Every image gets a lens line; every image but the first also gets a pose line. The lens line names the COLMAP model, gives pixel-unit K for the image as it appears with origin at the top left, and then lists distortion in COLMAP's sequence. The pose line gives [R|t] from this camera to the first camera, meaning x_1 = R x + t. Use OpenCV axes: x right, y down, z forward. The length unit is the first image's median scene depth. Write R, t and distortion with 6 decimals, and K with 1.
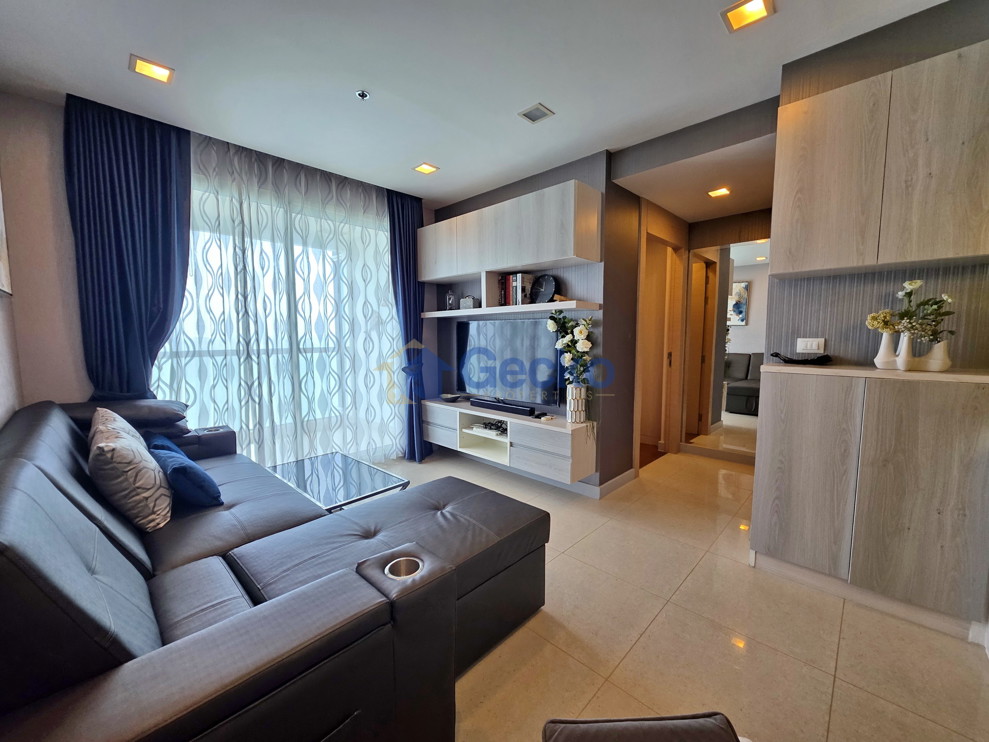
lens RADIAL K [[390.5, 0, 496.0], [0, 390.5, 371.9], [0, 0, 1]] dist [-0.011598, -0.000108]
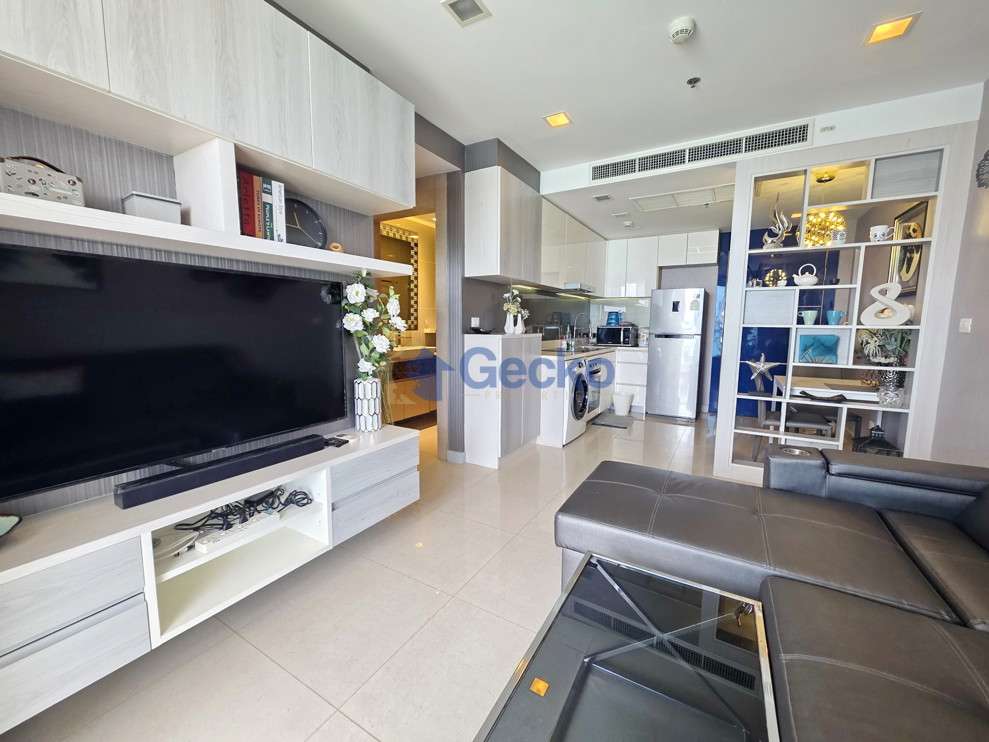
lens RADIAL K [[390.5, 0, 496.0], [0, 390.5, 371.9], [0, 0, 1]] dist [-0.011598, -0.000108]
pose [[-0.237922, -0.119069, 0.963958, -0.510065], [0.080265, 0.986653, 0.141683, -0.057007], [-0.967962, 0.111082, -0.225190, 0.872059]]
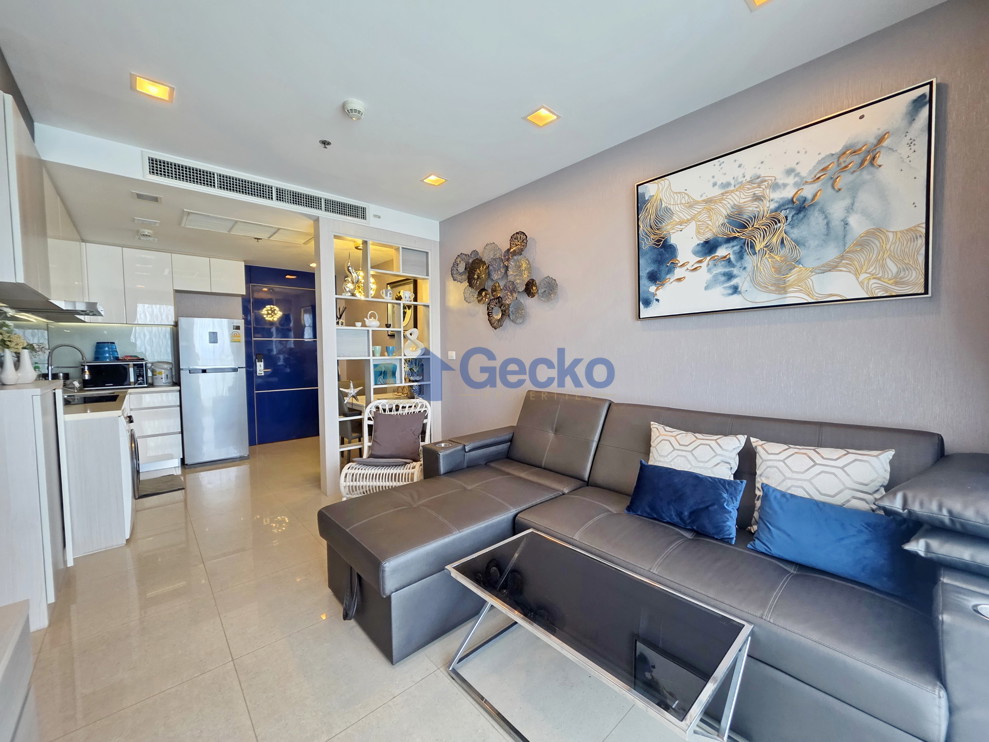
lens RADIAL K [[390.5, 0, 496.0], [0, 390.5, 371.9], [0, 0, 1]] dist [-0.011598, -0.000108]
pose [[-0.997958, 0.007966, 0.063379, -0.247329], [0.017025, 0.989474, 0.143708, -0.098741], [-0.061567, 0.144494, -0.987589, 1.126600]]
